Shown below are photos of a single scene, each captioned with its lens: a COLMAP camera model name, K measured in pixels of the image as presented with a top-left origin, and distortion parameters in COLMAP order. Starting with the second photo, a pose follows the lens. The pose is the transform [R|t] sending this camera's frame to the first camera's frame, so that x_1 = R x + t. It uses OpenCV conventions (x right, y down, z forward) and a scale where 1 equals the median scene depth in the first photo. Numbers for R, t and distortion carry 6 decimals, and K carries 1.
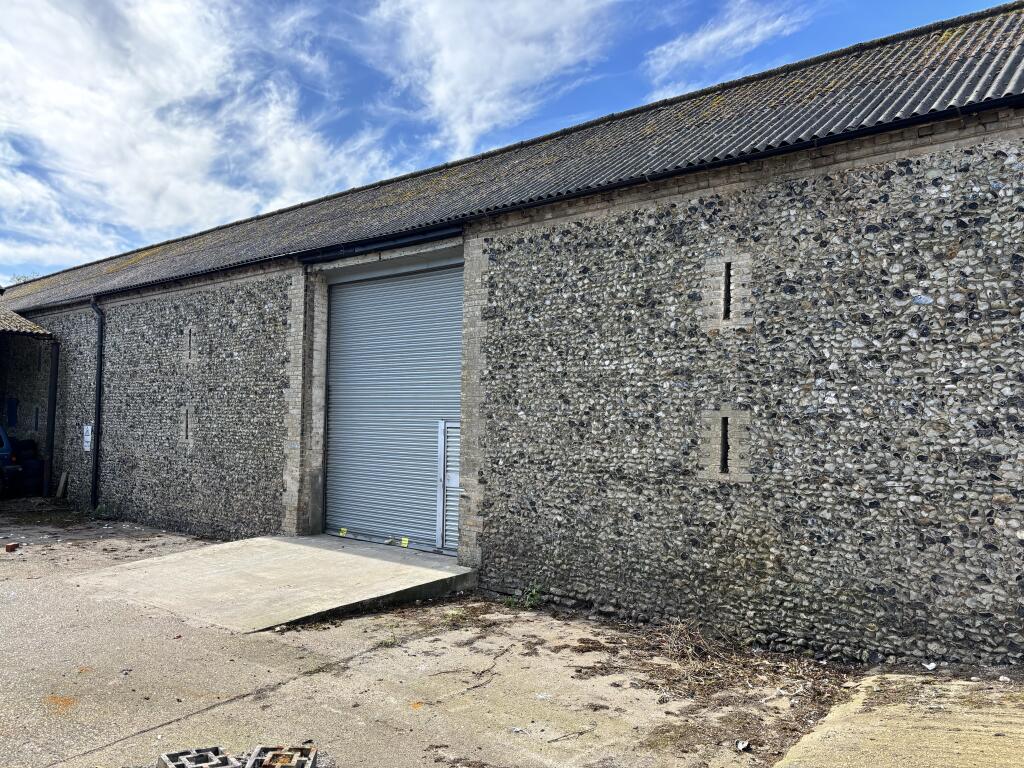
lens RADIAL K [[769.4, 0, 513.4], [0, 769.4, 387.9], [0, 0, 1]] dist [0.068109, -0.068985]
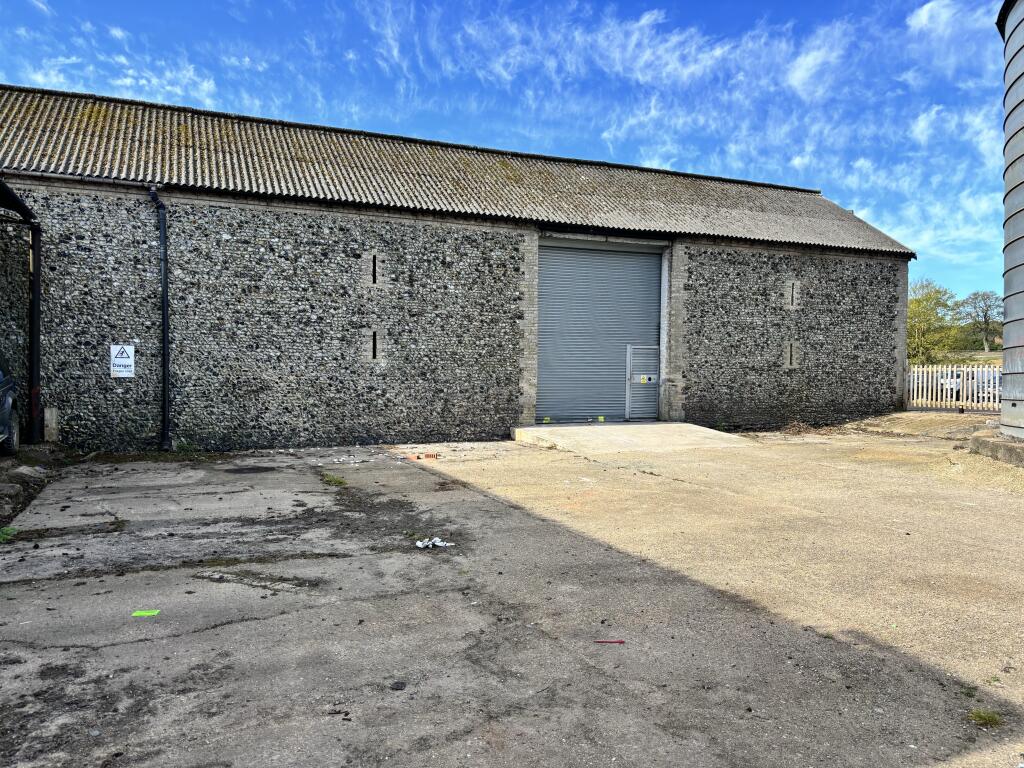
lens RADIAL K [[769.4, 0, 509.3], [0, 769.4, 386.4], [0, 0, 1]] dist [0.068109, -0.068985]
pose [[0.451779, -0.041757, 0.891152, -1.945283], [-0.042340, 0.996775, 0.068171, 0.034442], [-0.891125, -0.068529, 0.448554, 0.530019]]
